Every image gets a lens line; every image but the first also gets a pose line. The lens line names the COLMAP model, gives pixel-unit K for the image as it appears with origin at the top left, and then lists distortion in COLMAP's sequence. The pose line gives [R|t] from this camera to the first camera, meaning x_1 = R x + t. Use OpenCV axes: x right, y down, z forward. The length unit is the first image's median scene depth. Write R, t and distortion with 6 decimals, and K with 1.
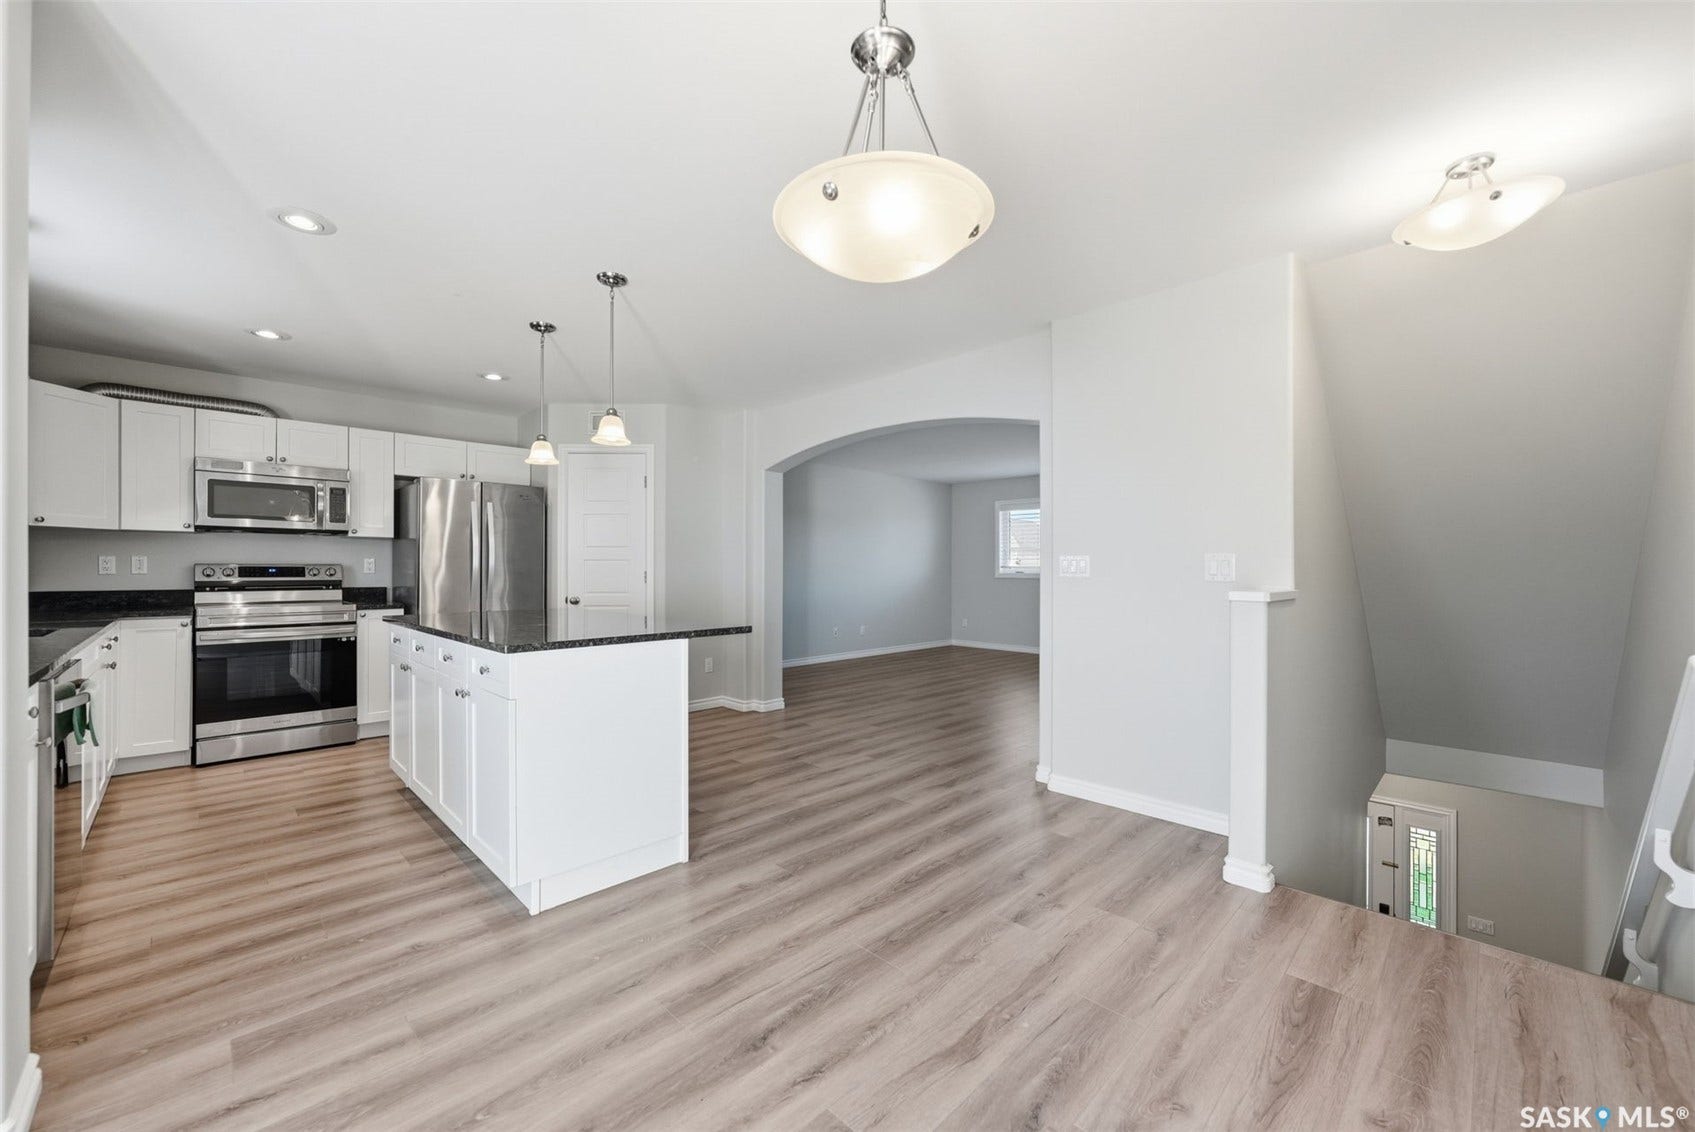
lens RADIAL K [[649.6, 0, 845.3], [0, 649.6, 569.6], [0, 0, 1]] dist [-0.006604, 0.000058]
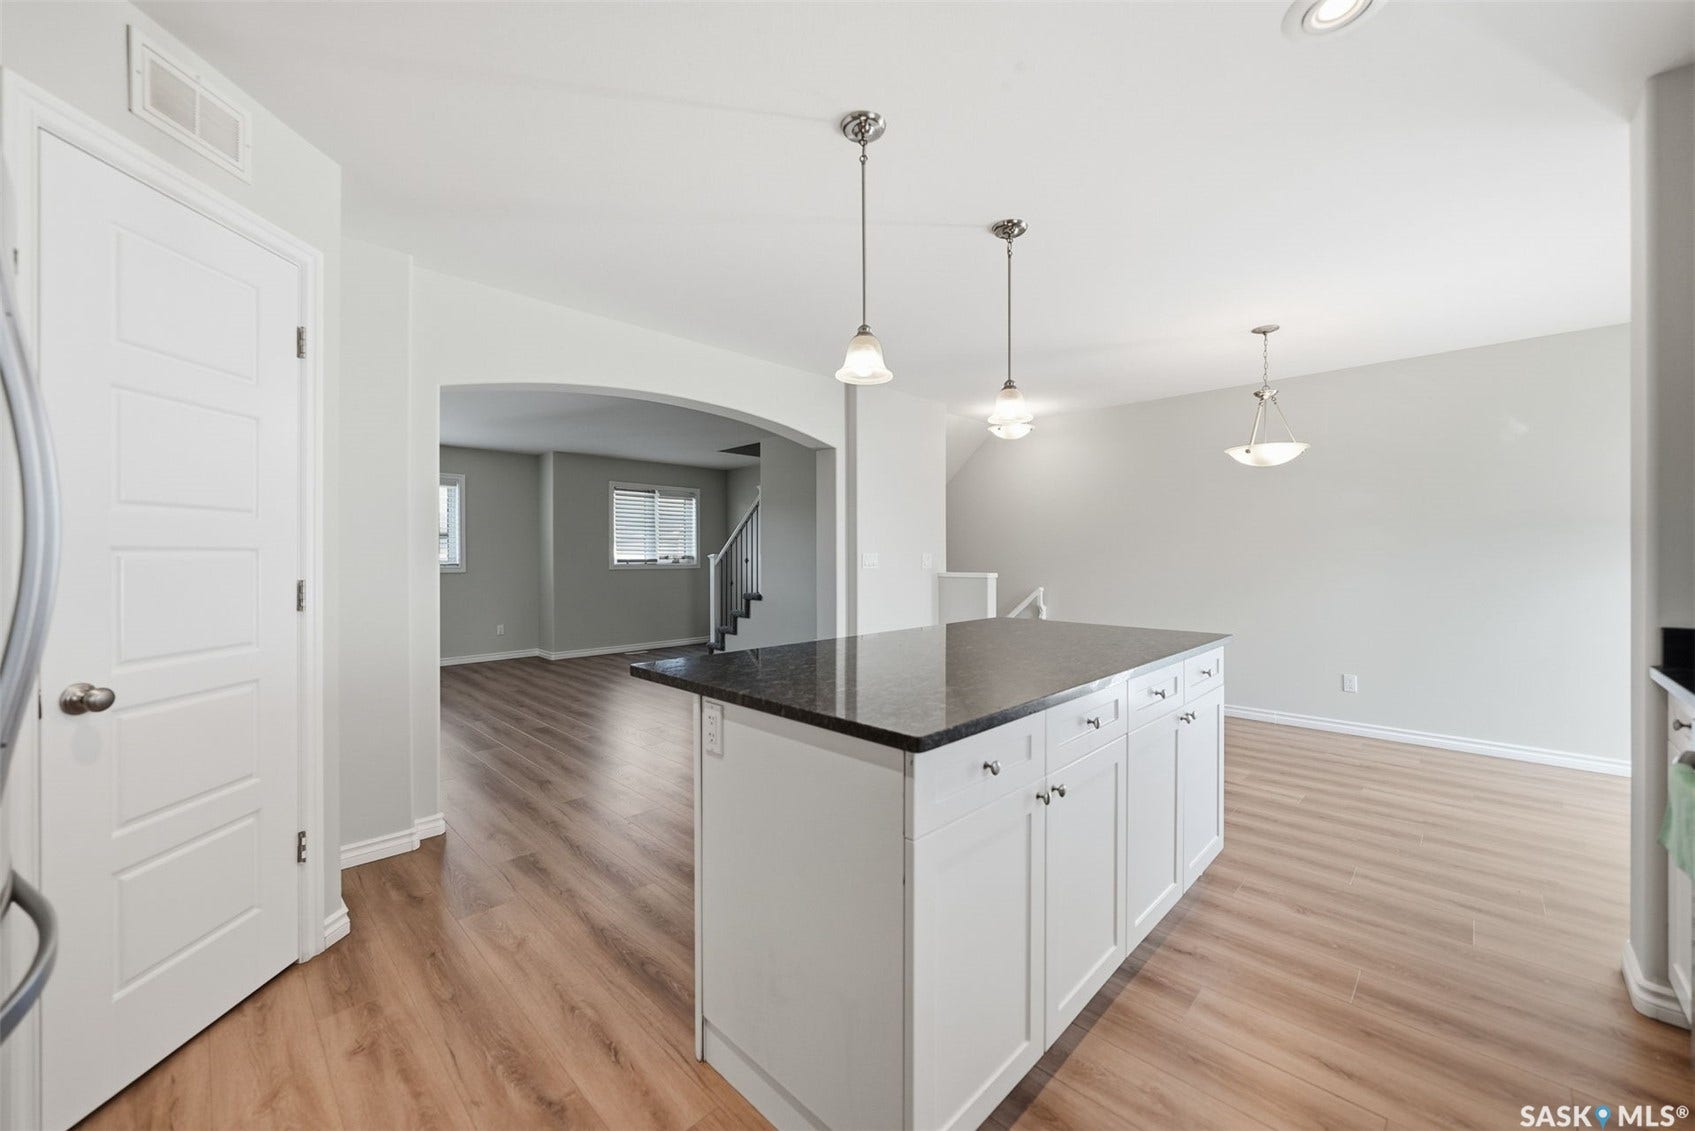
lens RADIAL K [[641.5, 0, 842.3], [0, 641.5, 558.8], [0, 0, 1]] dist [-0.000235, -0.000106]
pose [[0.000307, -0.003610, 0.999993, -0.802895], [0.003082, 0.999989, 0.003609, -0.012235], [-0.999995, 0.003080, 0.000318, 0.812818]]
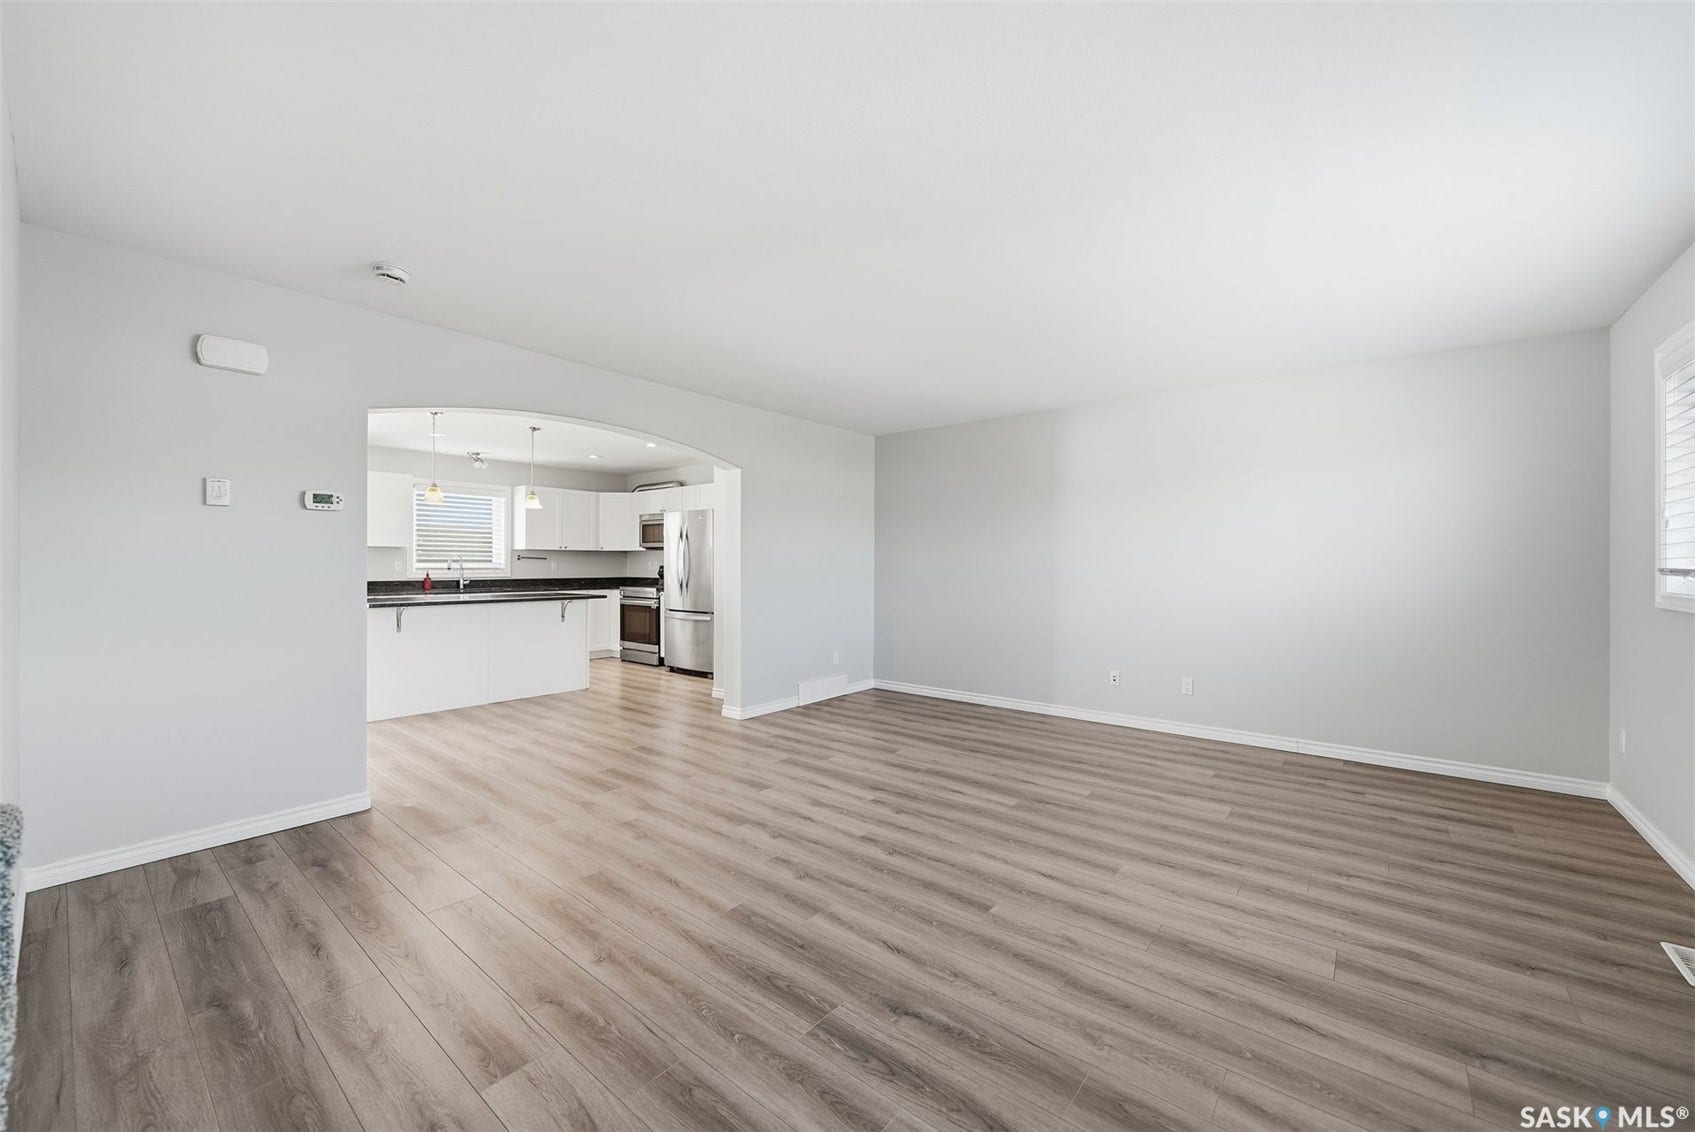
lens RADIAL K [[649.6, 0, 845.3], [0, 649.6, 569.6], [0, 0, 1]] dist [-0.006604, 0.000058]
pose [[0.099395, 0.008250, -0.995014, 1.069953], [-0.003165, 0.999963, 0.007975, -0.014700], [0.995043, 0.002356, 0.099418, 1.330615]]
